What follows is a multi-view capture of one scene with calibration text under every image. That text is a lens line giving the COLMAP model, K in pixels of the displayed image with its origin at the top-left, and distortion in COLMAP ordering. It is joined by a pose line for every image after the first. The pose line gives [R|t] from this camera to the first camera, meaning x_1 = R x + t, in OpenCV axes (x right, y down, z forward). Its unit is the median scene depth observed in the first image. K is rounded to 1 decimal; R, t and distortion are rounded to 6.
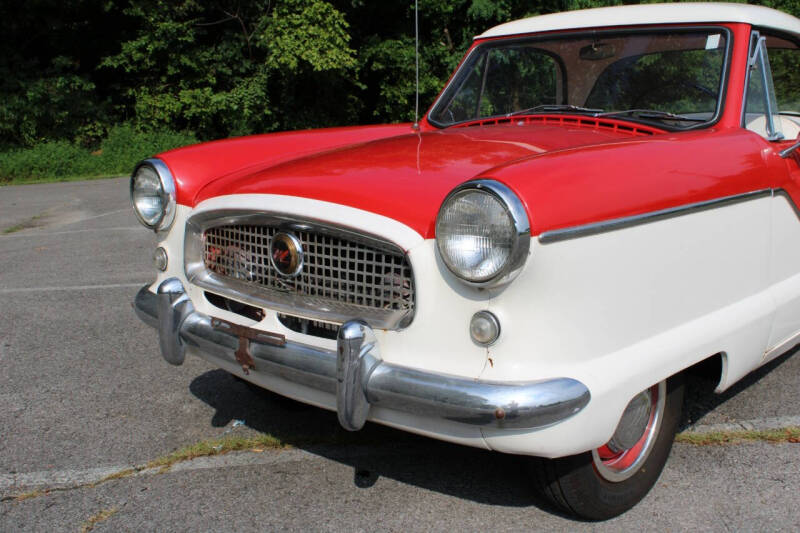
lens RADIAL K [[854.3, 0, 400.0], [0, 854.3, 266.5], [0, 0, 1]] dist [-0.095791, 0.002008]
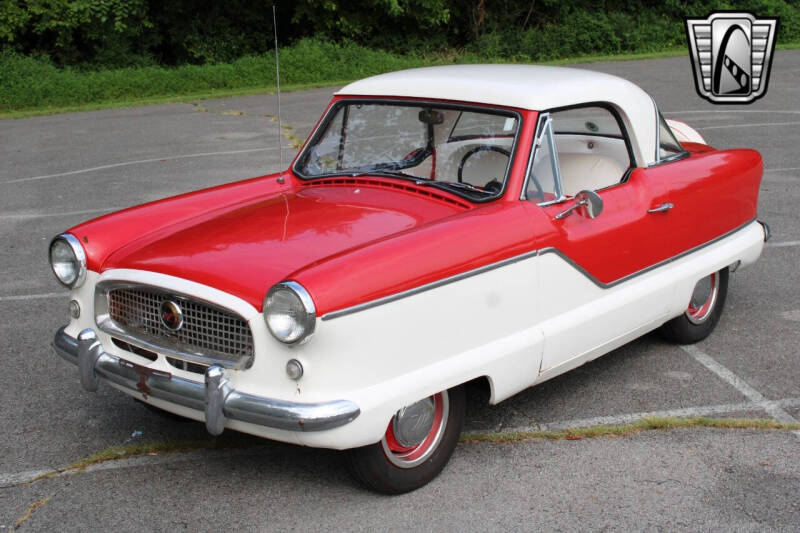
lens RADIAL K [[1248.4, 0, 400.0], [0, 1248.4, 266.5], [0, 0, 1]] dist [-0.015534, 0.092653]
pose [[0.999001, -0.017969, 0.040904, 0.148971], [0.015938, 0.998650, 0.049441, -0.172108], [-0.041737, -0.048740, 0.997939, -0.988786]]
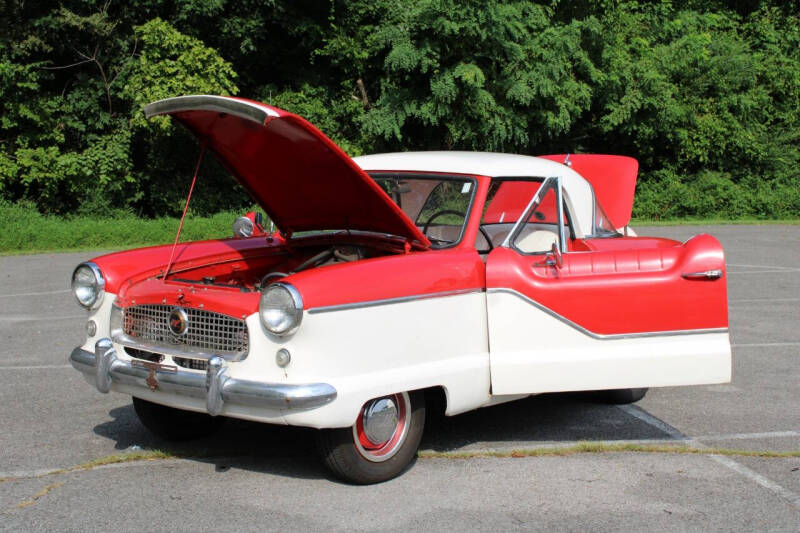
lens RADIAL K [[1248.4, 0, 400.0], [0, 1248.4, 266.5], [0, 0, 1]] dist [-0.015534, 0.092653]
pose [[0.997422, 0.016027, 0.069947, 0.117564], [-0.008921, 0.994873, -0.100740, 0.108036], [-0.071203, 0.099856, 0.992451, -1.346209]]
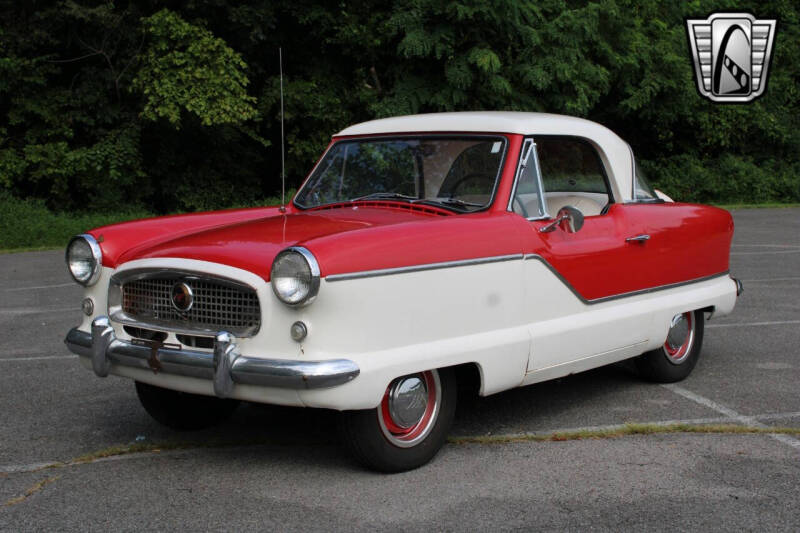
lens RADIAL K [[1248.4, 0, 400.0], [0, 1248.4, 266.5], [0, 0, 1]] dist [-0.015534, 0.092653]
pose [[0.998334, -0.003927, 0.057572, 0.115146], [0.009637, 0.995017, -0.099235, 0.140505], [-0.056895, 0.099625, 0.993397, -1.120139]]
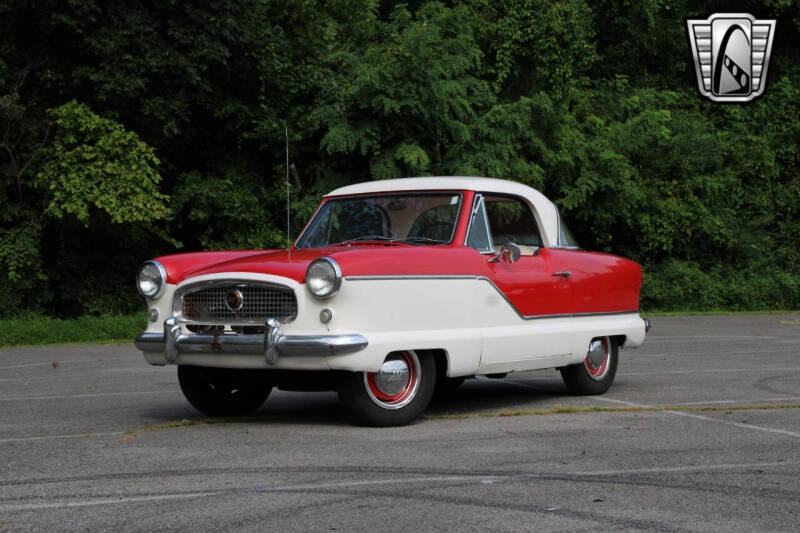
lens RADIAL K [[1526.4, 0, 400.0], [0, 1526.4, 266.5], [0, 0, 1]] dist [0.040343, 0.178125]
pose [[0.991949, 0.000836, 0.126634, -0.182461], [0.024109, 0.980444, -0.195318, 0.585122], [-0.124321, 0.196798, 0.972530, -2.467830]]
